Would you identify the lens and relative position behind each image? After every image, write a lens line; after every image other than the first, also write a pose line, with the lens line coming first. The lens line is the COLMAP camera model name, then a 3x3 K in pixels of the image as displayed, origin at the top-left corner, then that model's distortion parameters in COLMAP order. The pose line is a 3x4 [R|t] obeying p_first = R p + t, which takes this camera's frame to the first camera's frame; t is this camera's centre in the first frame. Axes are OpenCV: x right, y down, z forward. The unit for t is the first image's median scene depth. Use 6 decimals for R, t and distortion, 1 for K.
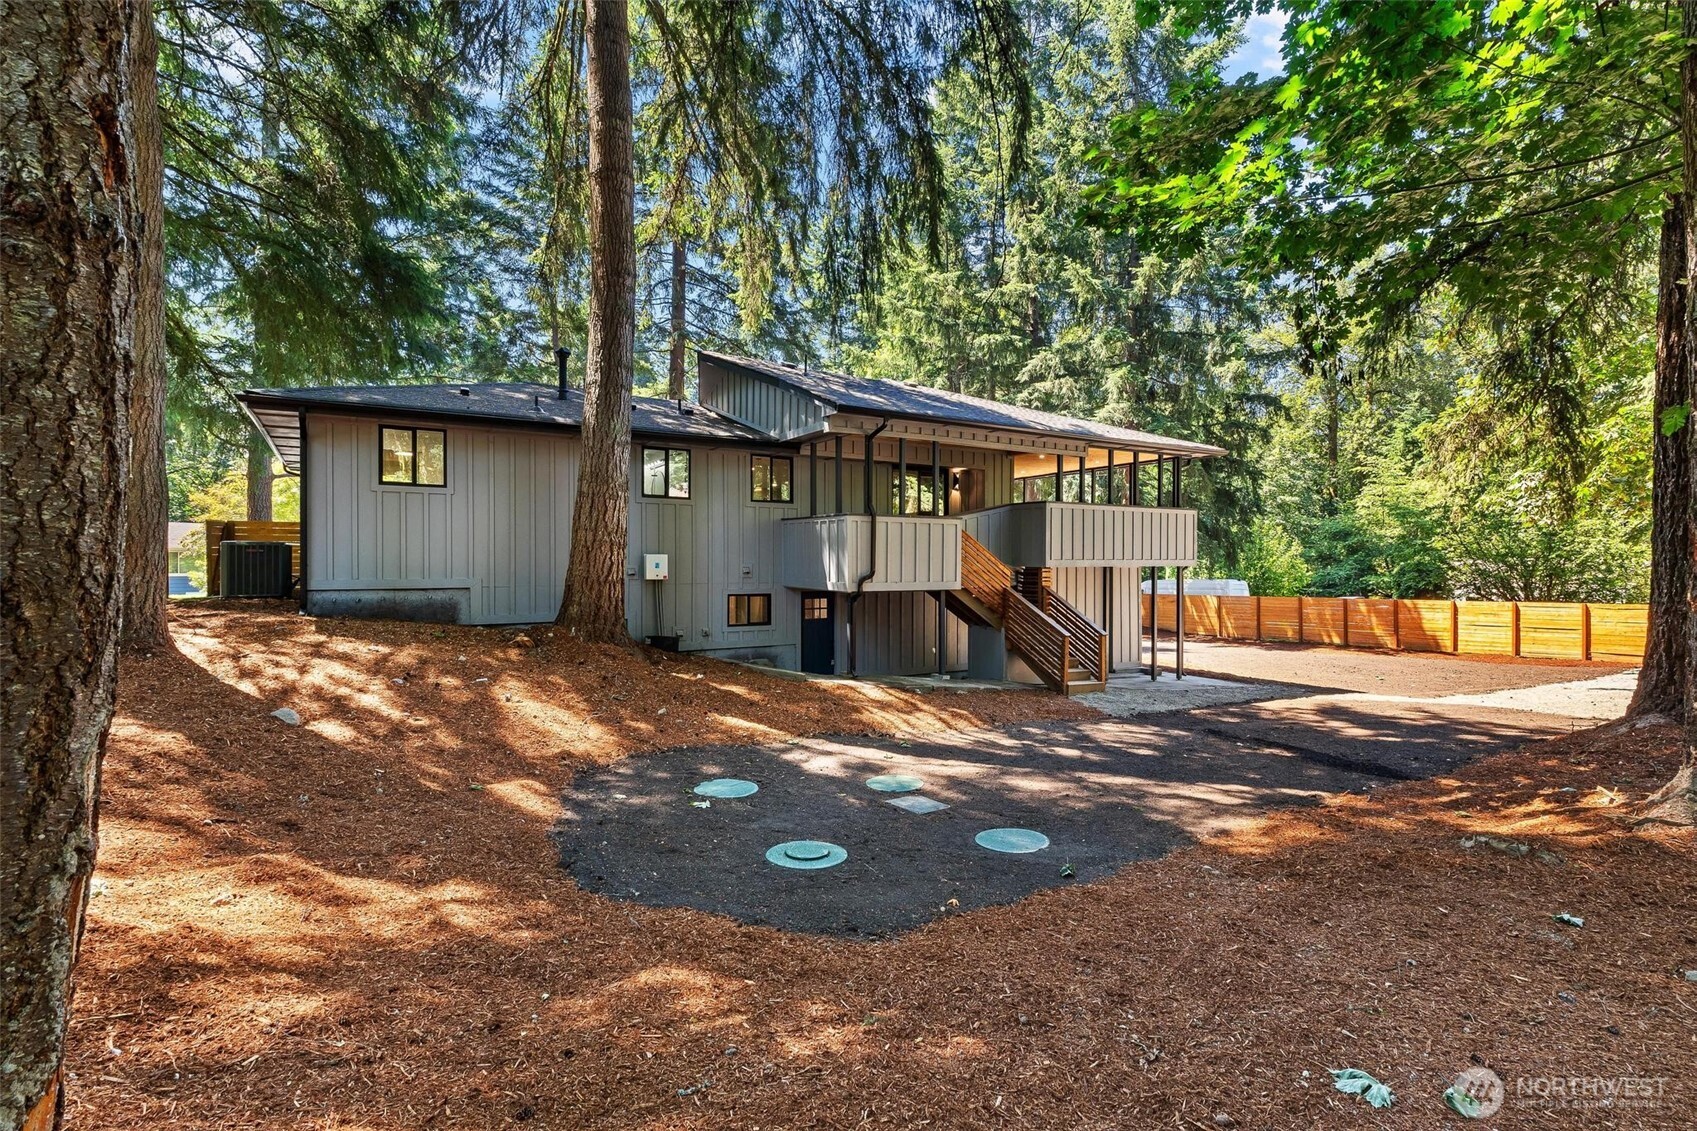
lens RADIAL K [[818.8, 0, 853.5], [0, 818.8, 567.6], [0, 0, 1]] dist [0.002895, -0.001023]
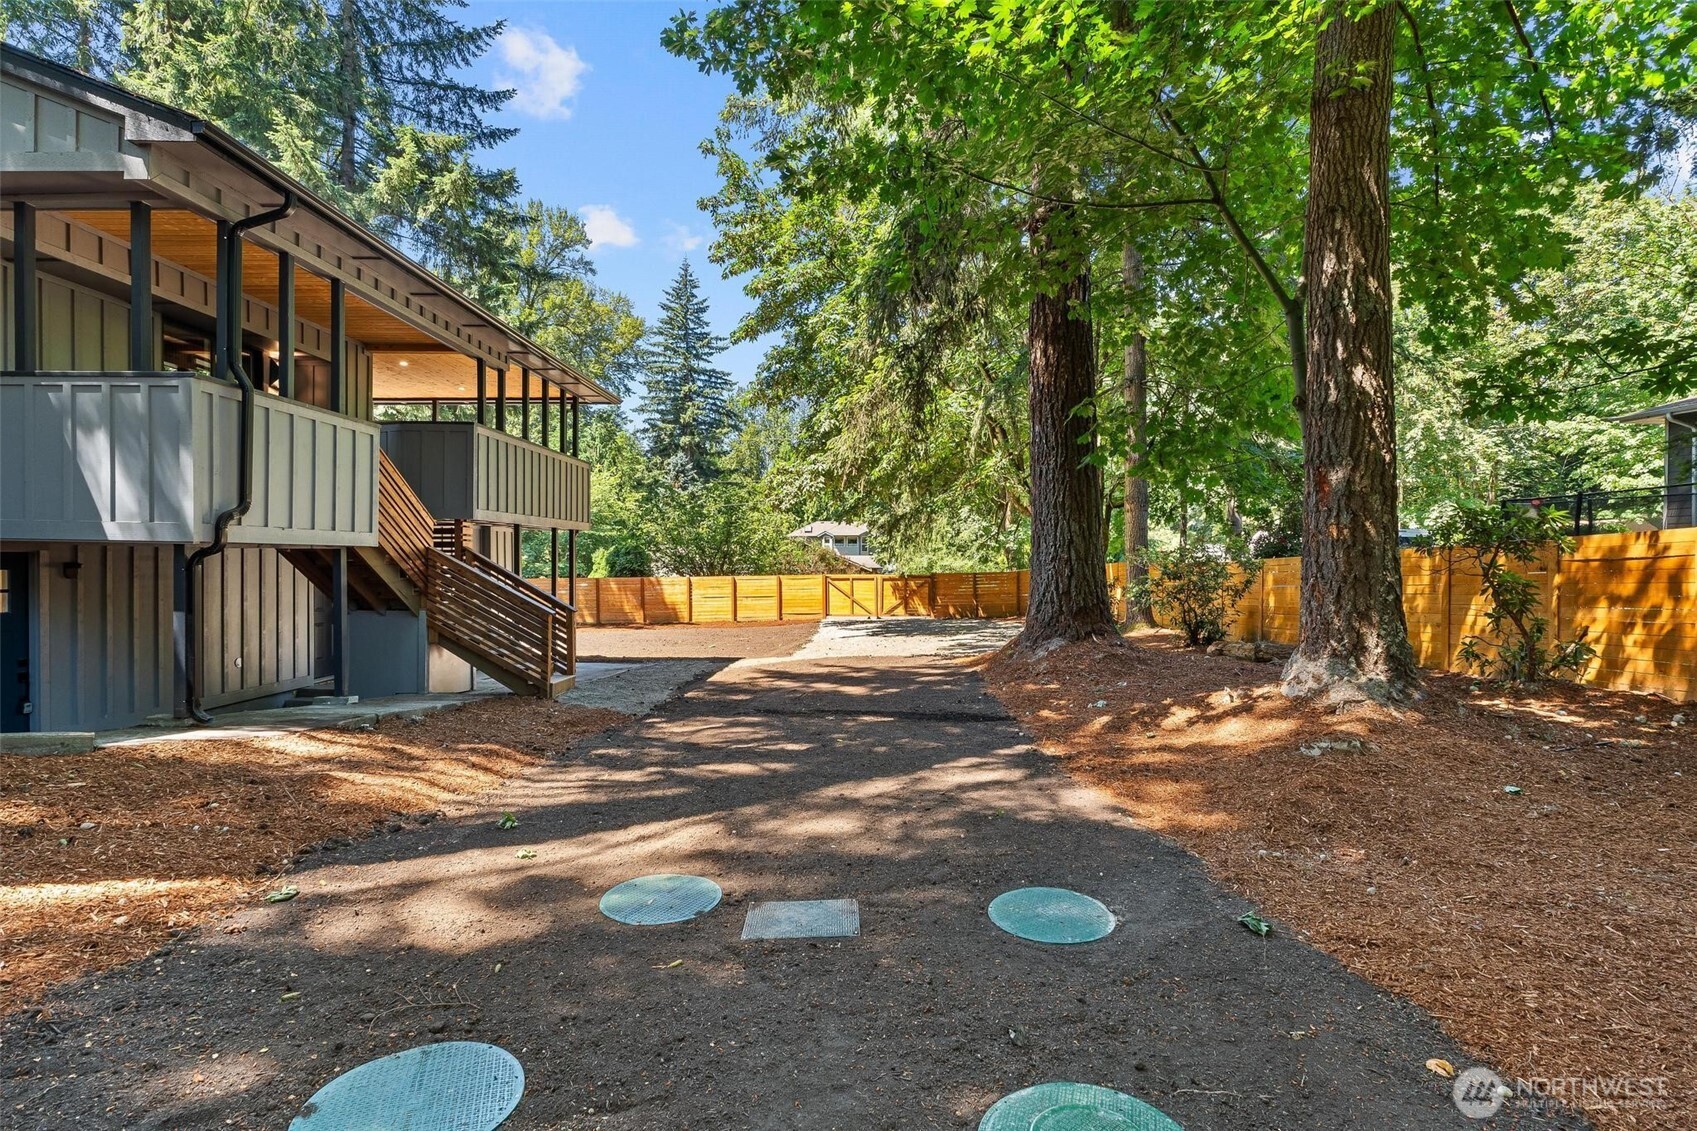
lens RADIAL K [[818.8, 0, 850.2], [0, 818.8, 566.4], [0, 0, 1]] dist [0.002895, -0.001023]
pose [[0.513044, -0.004291, 0.858352, -0.176033], [0.000778, 0.999989, 0.004534, 0.033947], [-0.858362, -0.001658, 0.513042, 0.366427]]
